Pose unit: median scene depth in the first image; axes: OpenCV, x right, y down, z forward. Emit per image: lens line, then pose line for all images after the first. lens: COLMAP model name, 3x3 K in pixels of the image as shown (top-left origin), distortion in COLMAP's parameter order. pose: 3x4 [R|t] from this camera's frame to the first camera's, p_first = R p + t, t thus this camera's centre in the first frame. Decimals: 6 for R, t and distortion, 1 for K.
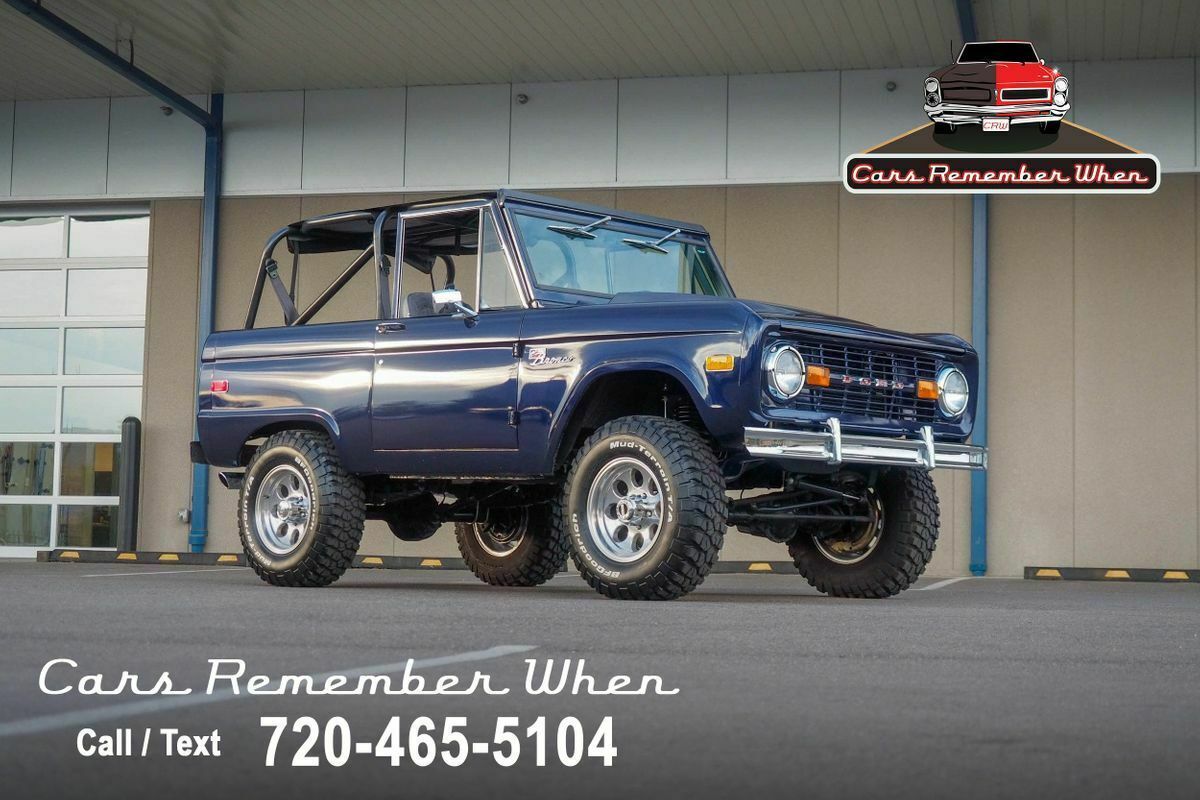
lens RADIAL K [[2103.7, 0, 593.4], [0, 2103.7, 403.8], [0, 0, 1]] dist [0.002927, 0.000000]
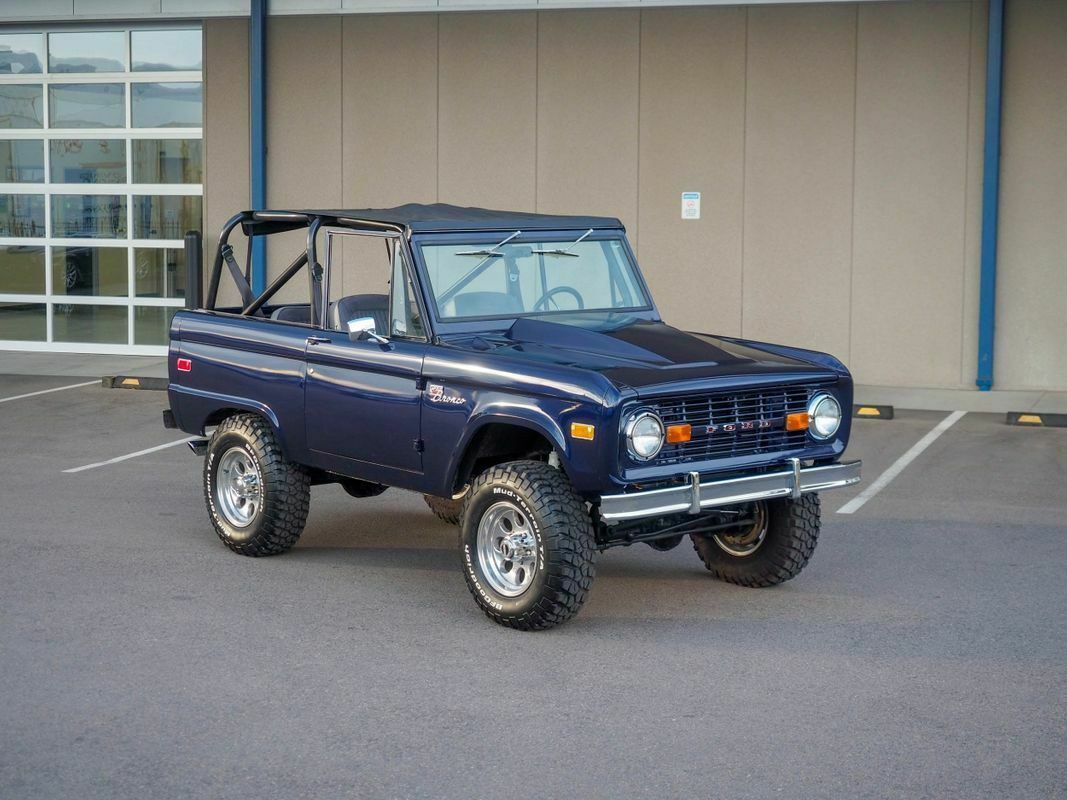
lens RADIAL K [[2051.1, 0, 531.0], [0, 2051.1, 401.3], [0, 0, 1]] dist [0.009191, 0.000000]
pose [[0.994710, -0.003314, -0.102665, 0.125947], [0.021893, 0.983355, 0.180371, -0.200450], [0.100358, -0.181665, 0.978226, -0.037449]]
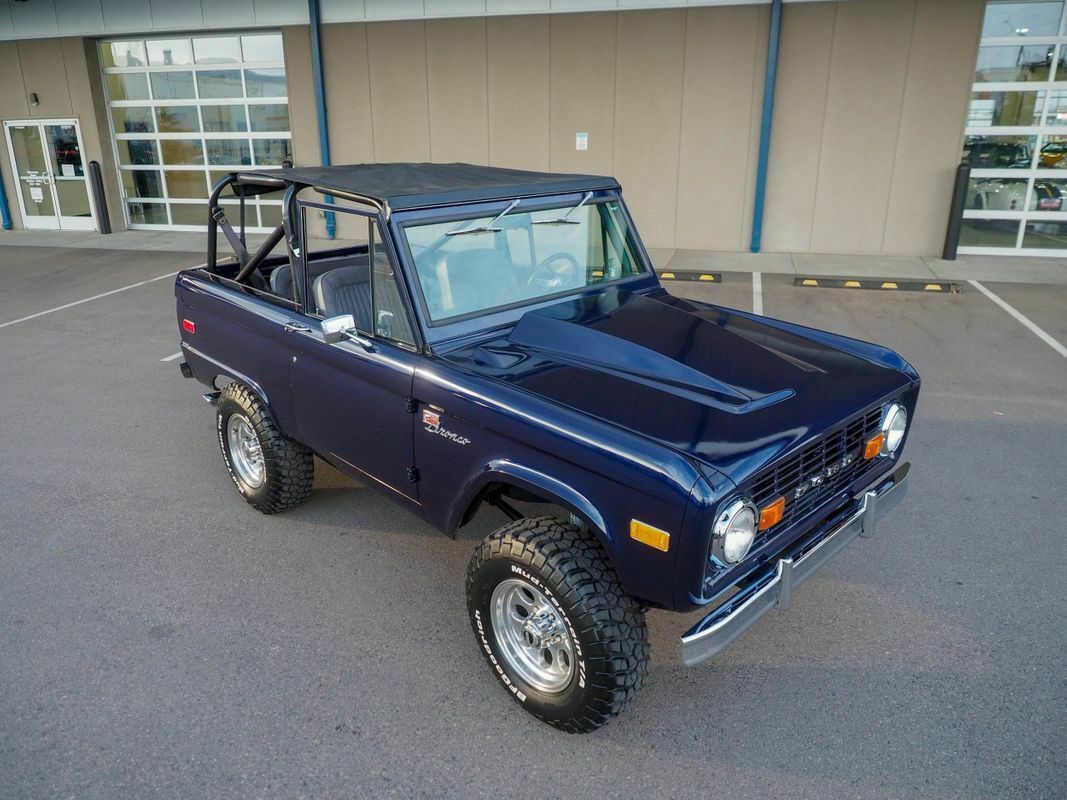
lens RADIAL K [[773.2, 0, 527.3], [0, 773.2, 398.8], [0, 0, 1]] dist [-0.014414, 0.003445]
pose [[0.999141, -0.014727, -0.038747, 0.025011], [0.029264, 0.912631, 0.407735, -0.154917], [0.029357, -0.408519, 0.912278, 0.678394]]
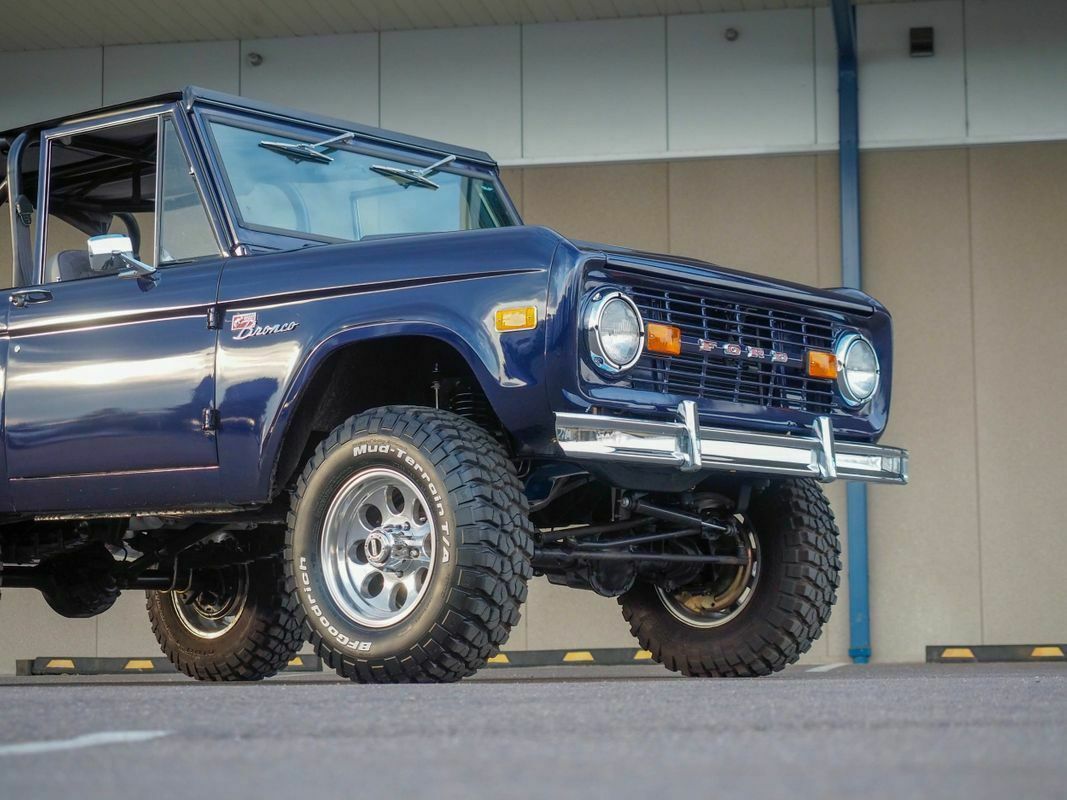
lens RADIAL K [[2483.4, 0, 551.4], [0, 2483.4, 414.0], [0, 0, 1]] dist [-0.003838, 0.000000]
pose [[0.997161, -0.020933, 0.072326, 0.012657], [0.023131, 0.999292, -0.029680, 0.029850], [-0.071653, 0.031269, 0.996939, 0.197540]]
